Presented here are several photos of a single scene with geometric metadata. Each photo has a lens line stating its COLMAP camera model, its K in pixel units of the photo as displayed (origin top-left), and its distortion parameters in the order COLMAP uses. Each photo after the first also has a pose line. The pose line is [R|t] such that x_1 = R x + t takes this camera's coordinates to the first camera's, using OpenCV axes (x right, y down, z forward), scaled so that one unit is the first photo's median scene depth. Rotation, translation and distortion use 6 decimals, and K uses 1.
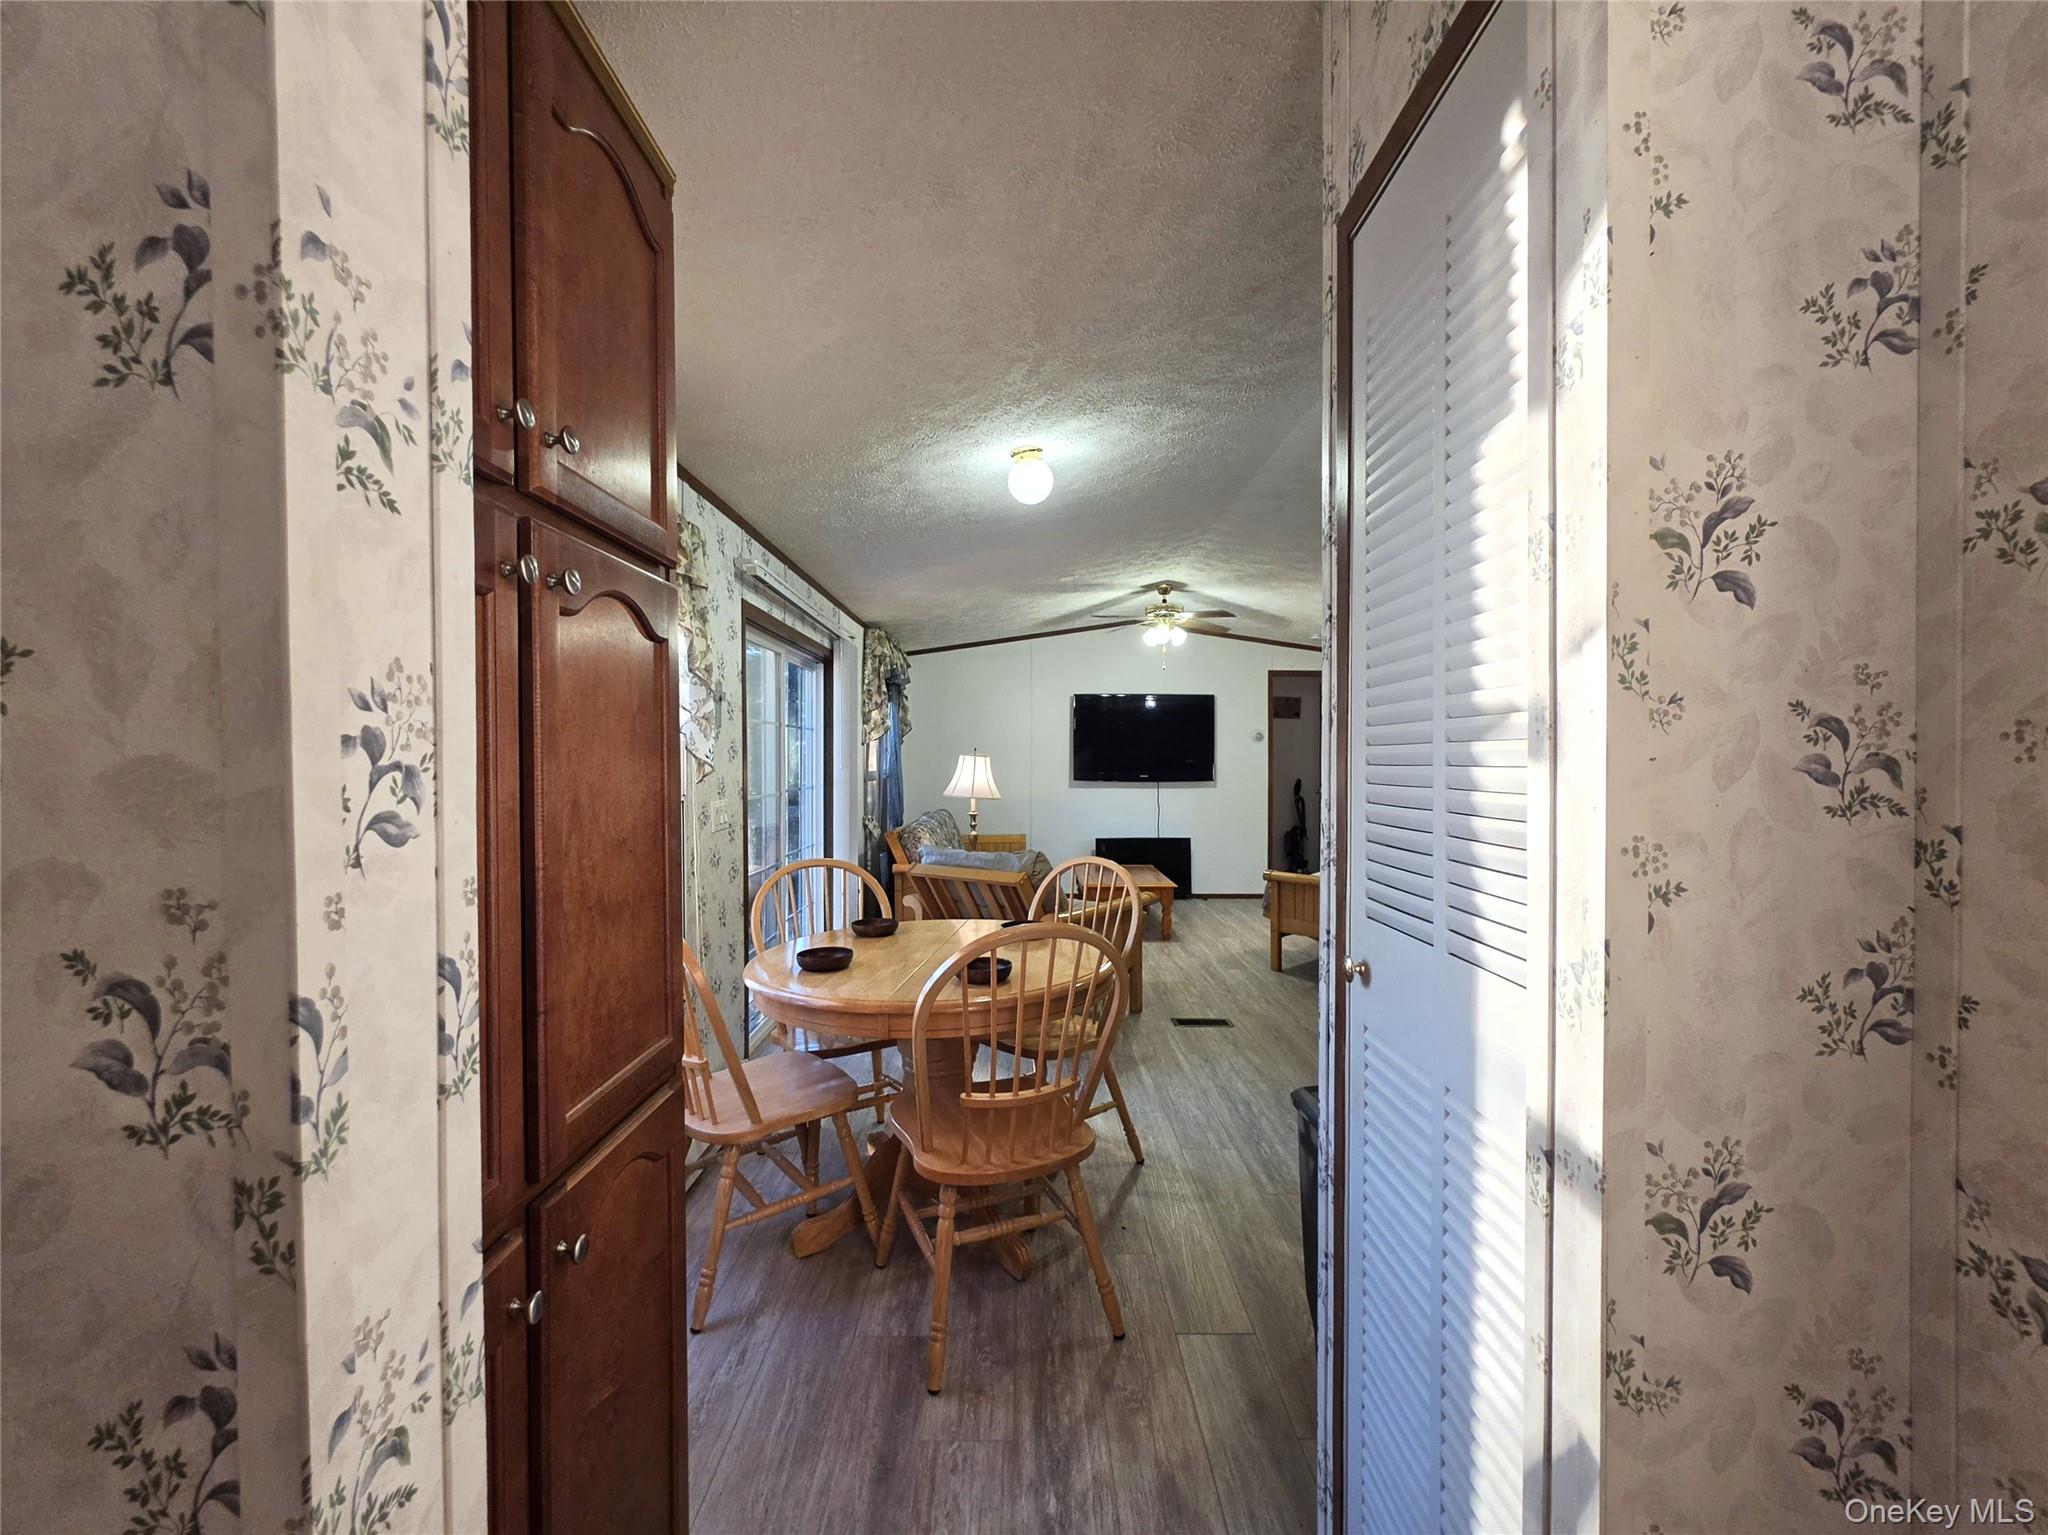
lens RADIAL K [[863.2, 0, 1031.4], [0, 863.2, 770.0], [0, 0, 1]] dist [-0.000377, 0.000033]
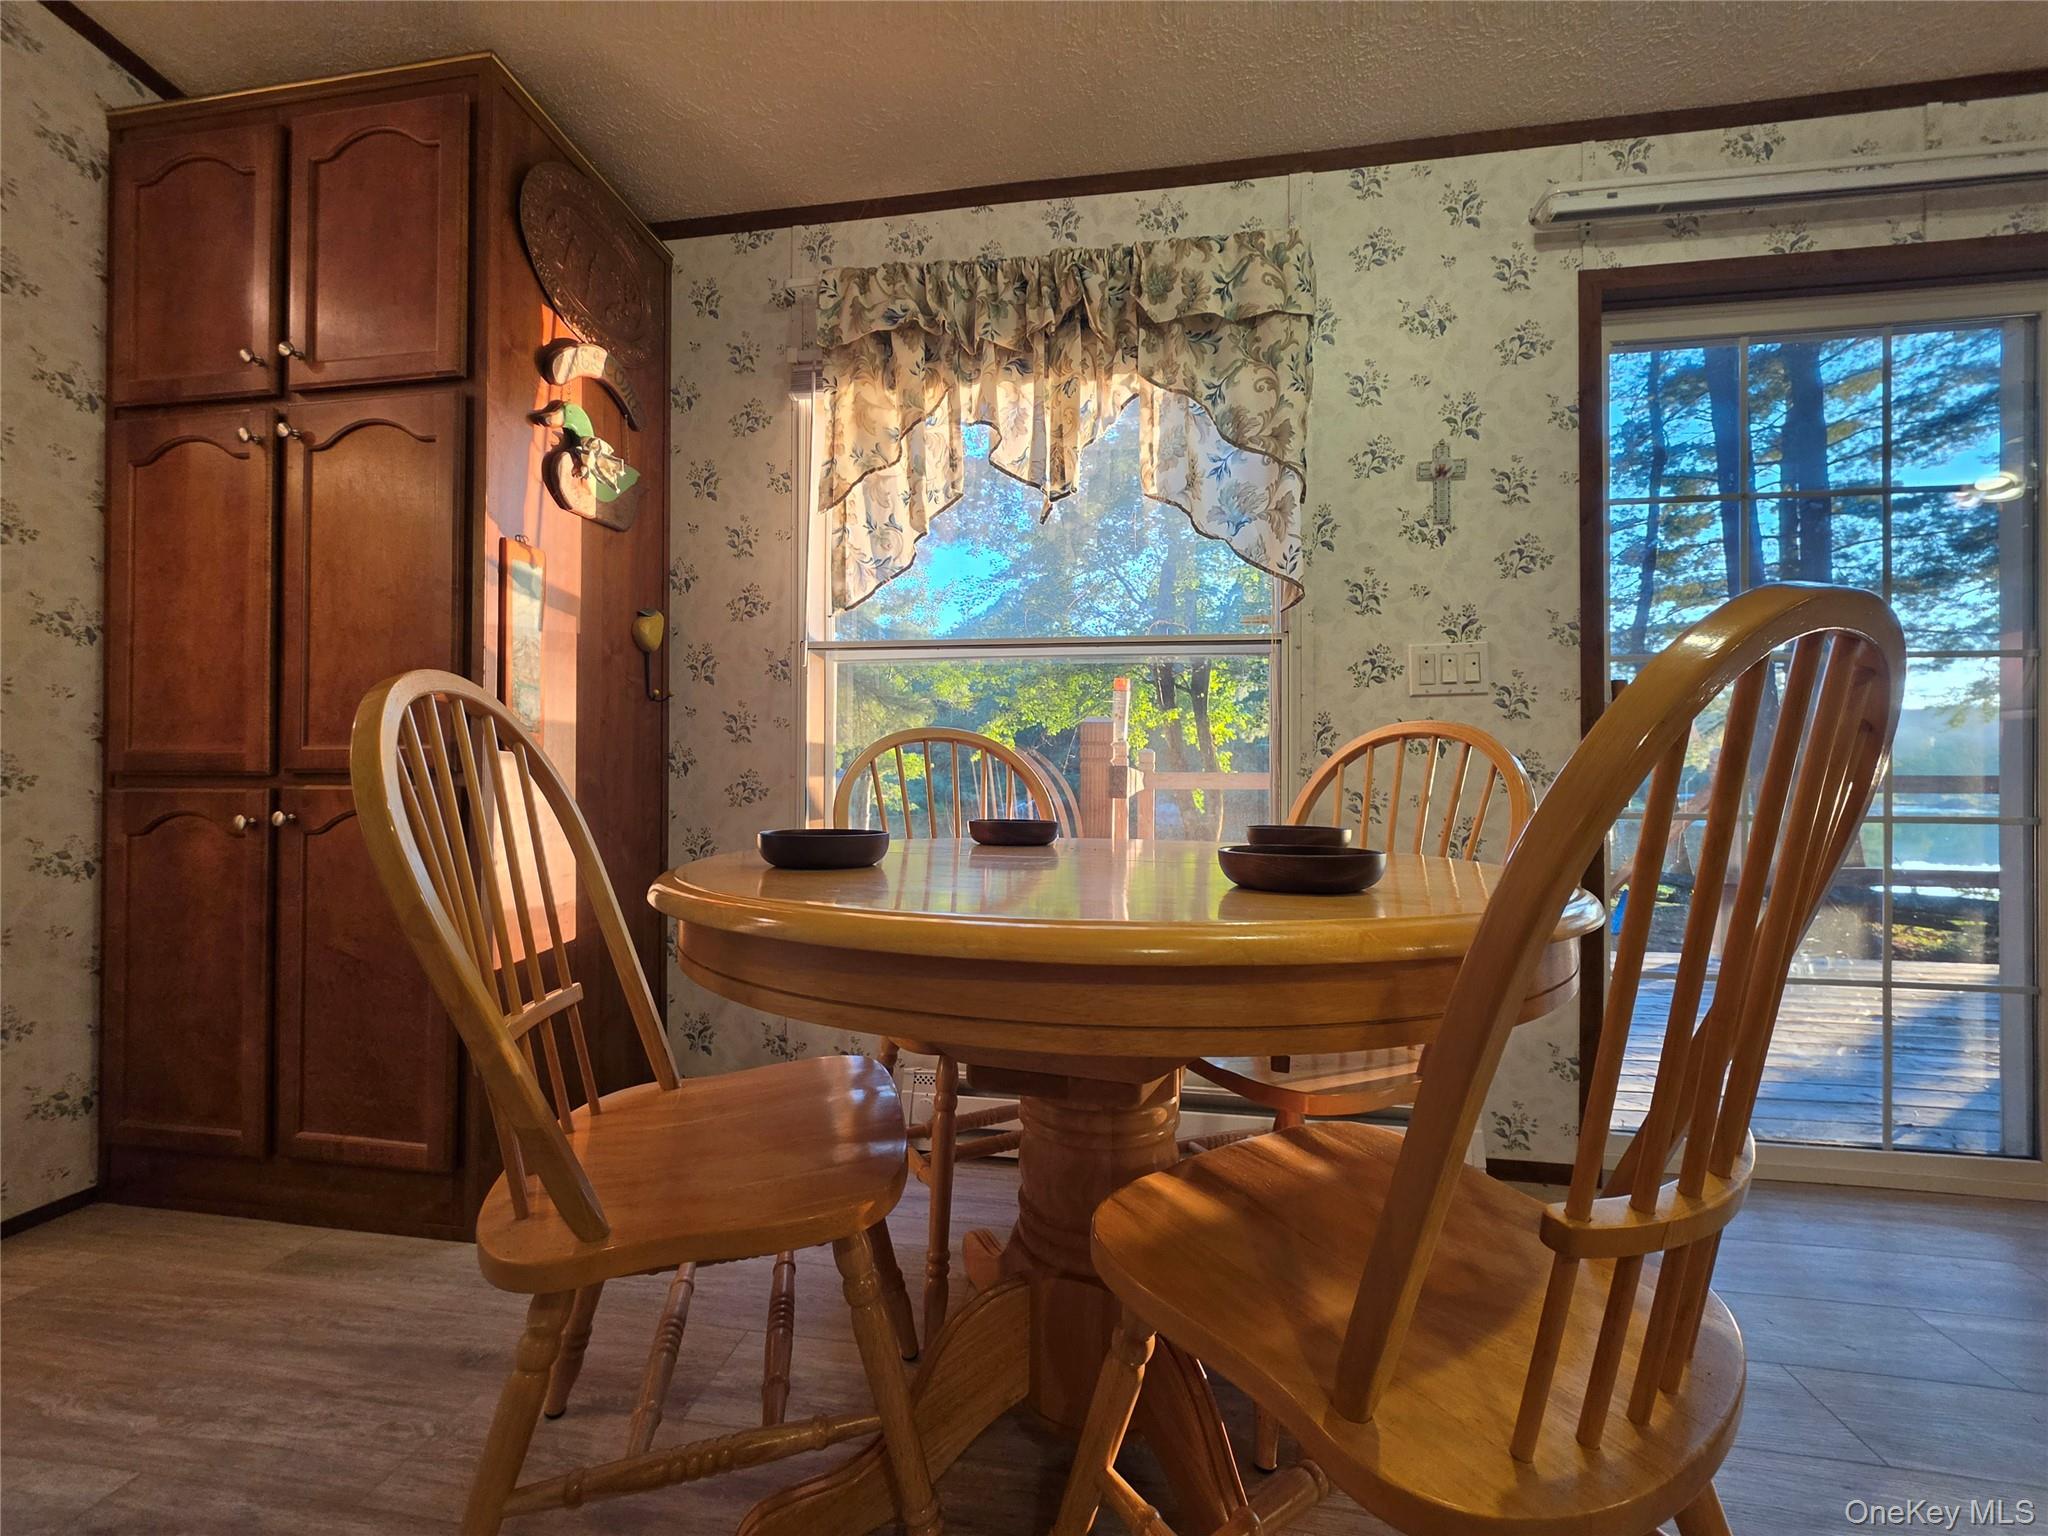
lens RADIAL K [[823.3, 0, 1025.2], [0, 823.3, 771.1], [0, 0, 1]] dist [0.000624, 0.000306]
pose [[-0.170624, -0.007677, -0.985306, 0.129788], [-0.019664, 0.999797, -0.004385, 0.069590], [0.985140, 0.018627, -0.170740, 0.423900]]
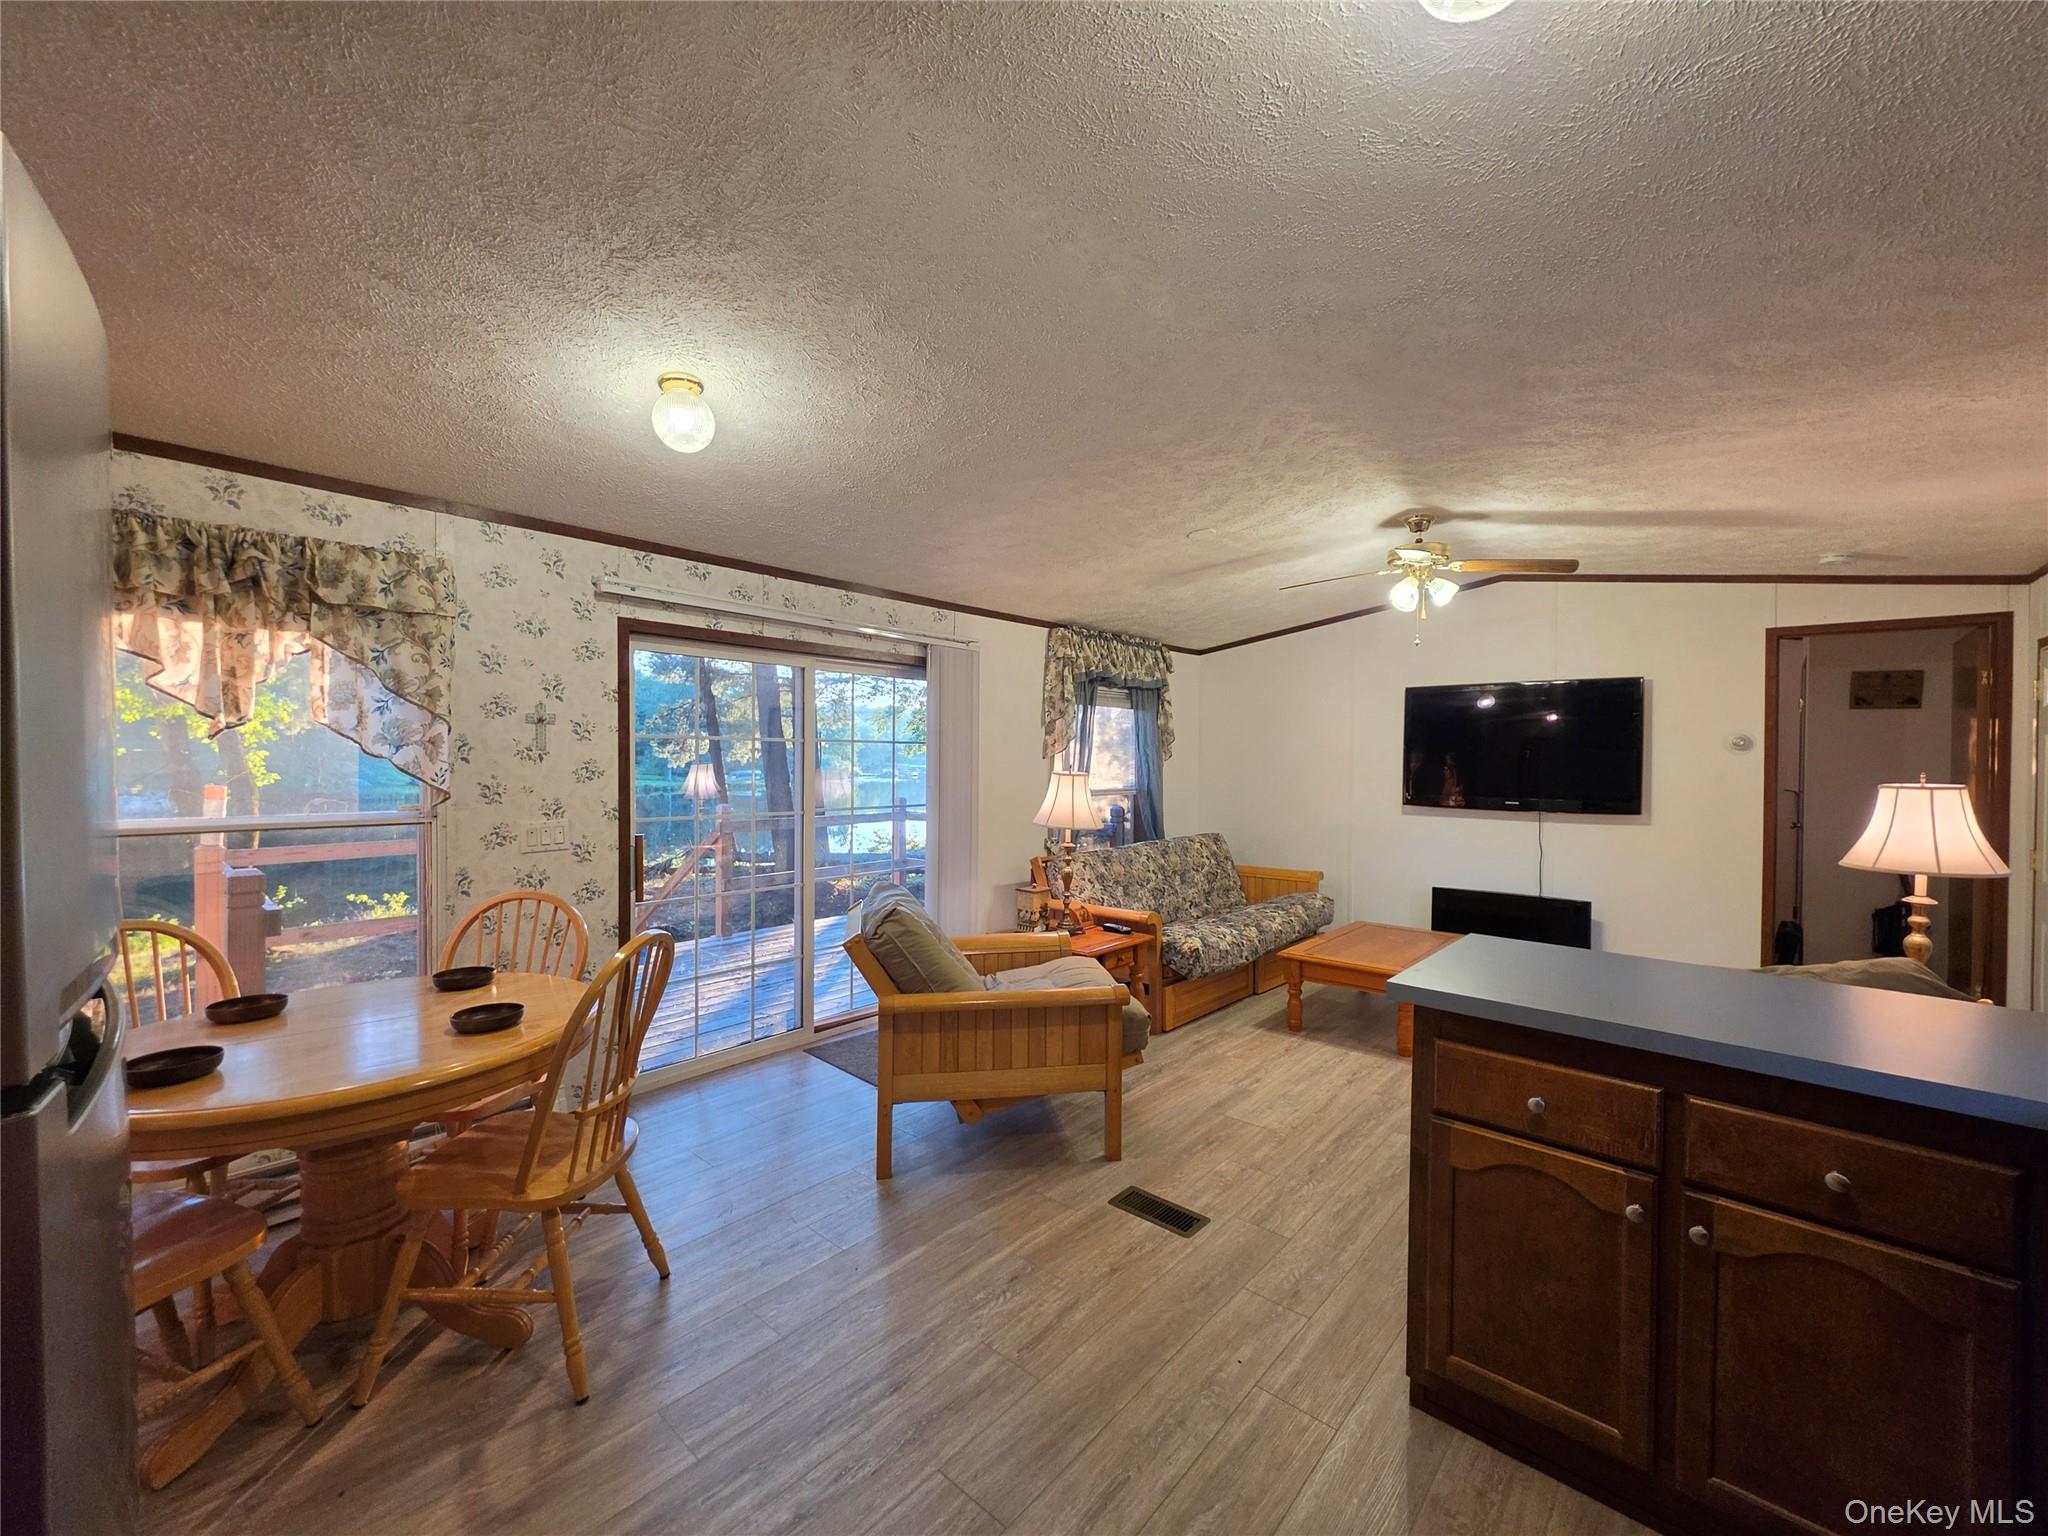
lens RADIAL K [[823.3, 0, 1024.0], [0, 823.3, 768.0], [0, 0, 1]] dist [-0.000188, 0.000560]
pose [[0.739377, 0.013474, -0.673157, 0.368709], [-0.017066, 0.999854, 0.001268, -0.019267], [0.673076, 0.010550, 0.739498, 0.346345]]
